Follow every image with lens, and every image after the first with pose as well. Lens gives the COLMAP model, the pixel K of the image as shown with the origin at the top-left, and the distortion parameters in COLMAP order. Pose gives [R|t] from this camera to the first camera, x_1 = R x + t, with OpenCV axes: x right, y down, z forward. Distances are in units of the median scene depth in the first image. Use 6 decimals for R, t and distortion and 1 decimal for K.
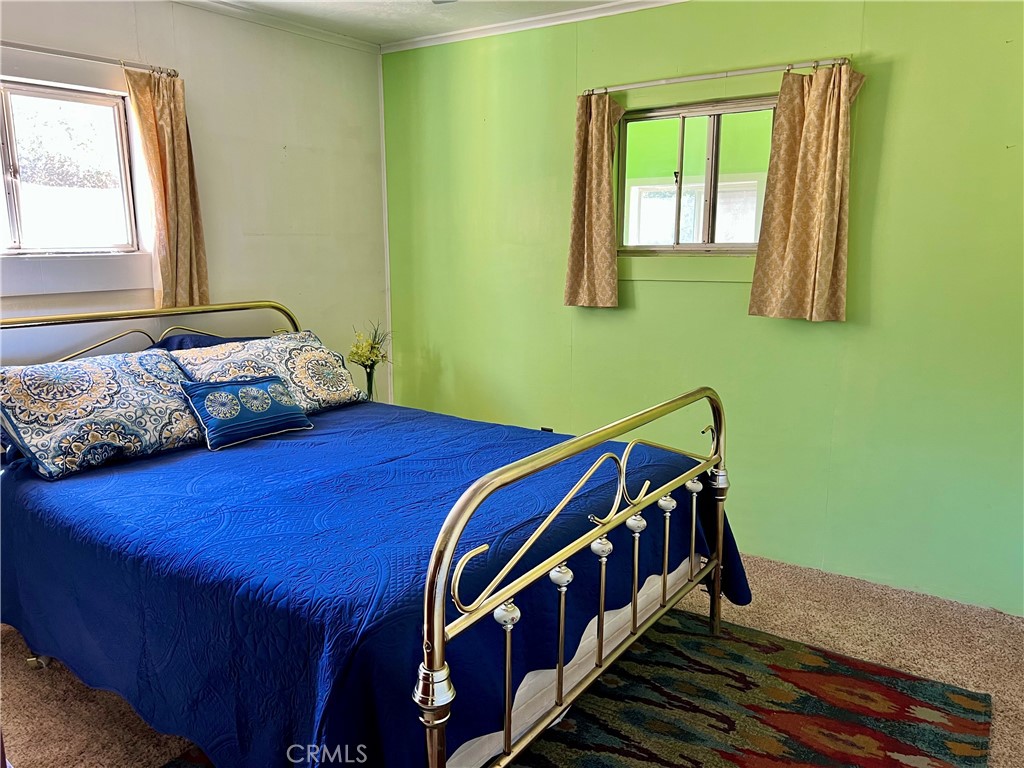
lens RADIAL K [[768.9, 0, 511.8], [0, 768.9, 382.0], [0, 0, 1]] dist [0.069166, -0.082177]
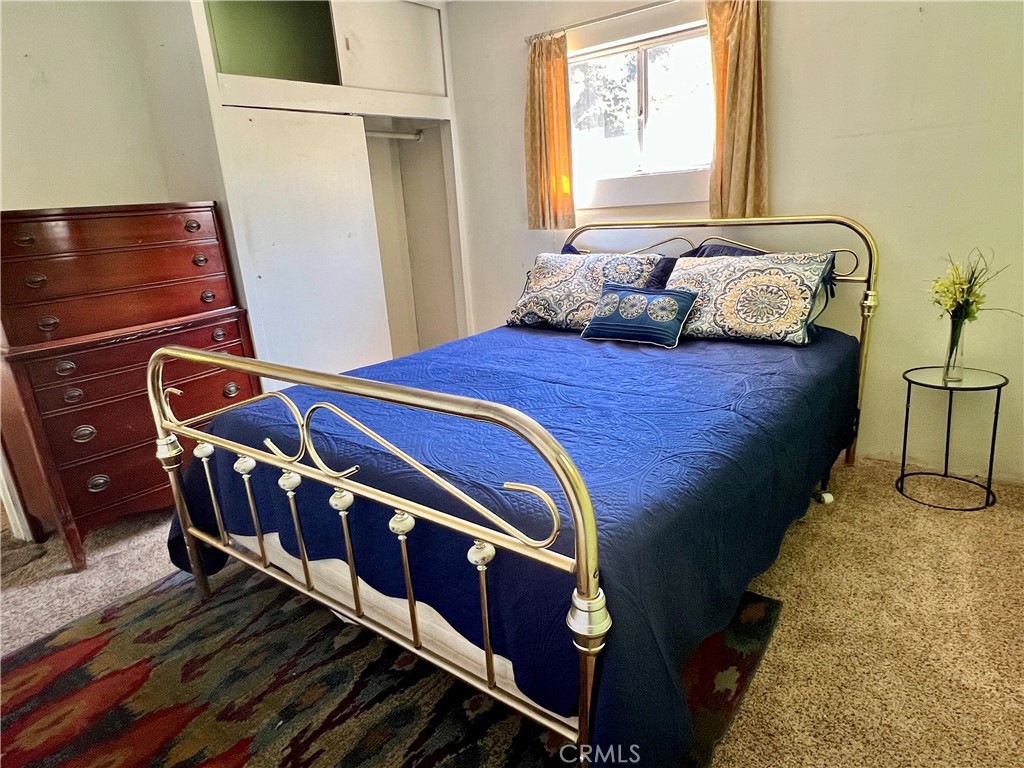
lens RADIAL K [[611.1, 0, 512.8], [0, 611.1, 388.0], [0, 0, 1]] dist [0.001384, -0.000453]
pose [[-0.034513, 0.305052, -0.951710, 0.592329], [-0.107901, 0.945574, 0.306998, -0.128744], [0.993562, 0.113286, 0.000281, 0.913953]]
